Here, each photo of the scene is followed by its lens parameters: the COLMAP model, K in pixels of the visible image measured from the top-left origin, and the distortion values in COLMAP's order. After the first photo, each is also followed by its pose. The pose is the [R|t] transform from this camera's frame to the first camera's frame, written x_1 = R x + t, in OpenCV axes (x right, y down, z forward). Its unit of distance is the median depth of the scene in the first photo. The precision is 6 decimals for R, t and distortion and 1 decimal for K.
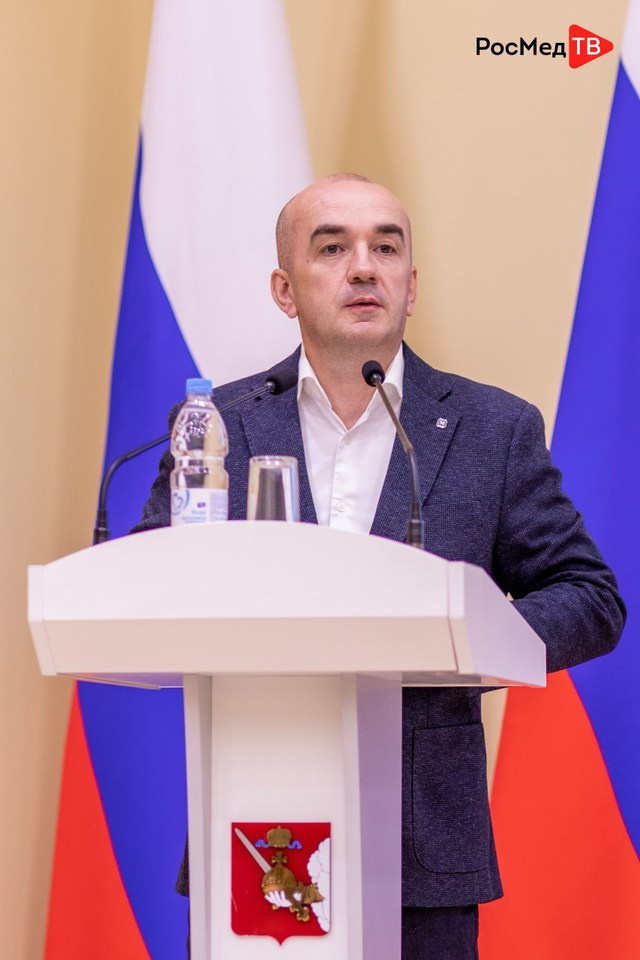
lens RADIAL K [[2373.5, 0, 320.0], [0, 2373.5, 480.0], [0, 0, 1]] dist [0.042641, -0.001994]
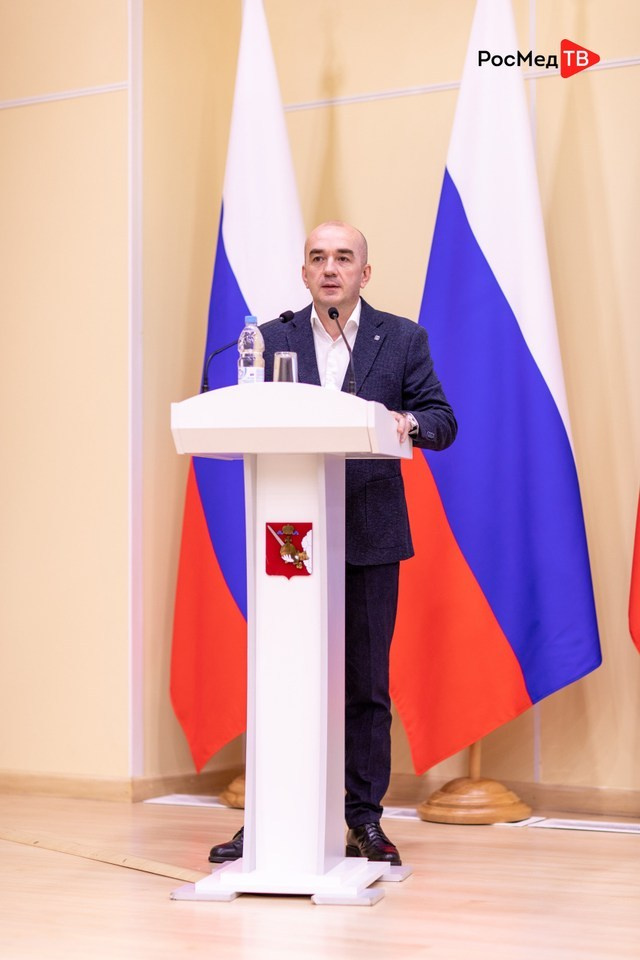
lens RADIAL K [[2373.5, 0, 320.0], [0, 2373.5, 480.0], [0, 0, 1]] dist [0.042641, -0.001994]
pose [[0.999931, 0.001118, -0.011720, 0.036180], [-0.001046, 0.999980, 0.006186, 0.091493], [0.011727, -0.006173, 0.999912, -1.127728]]
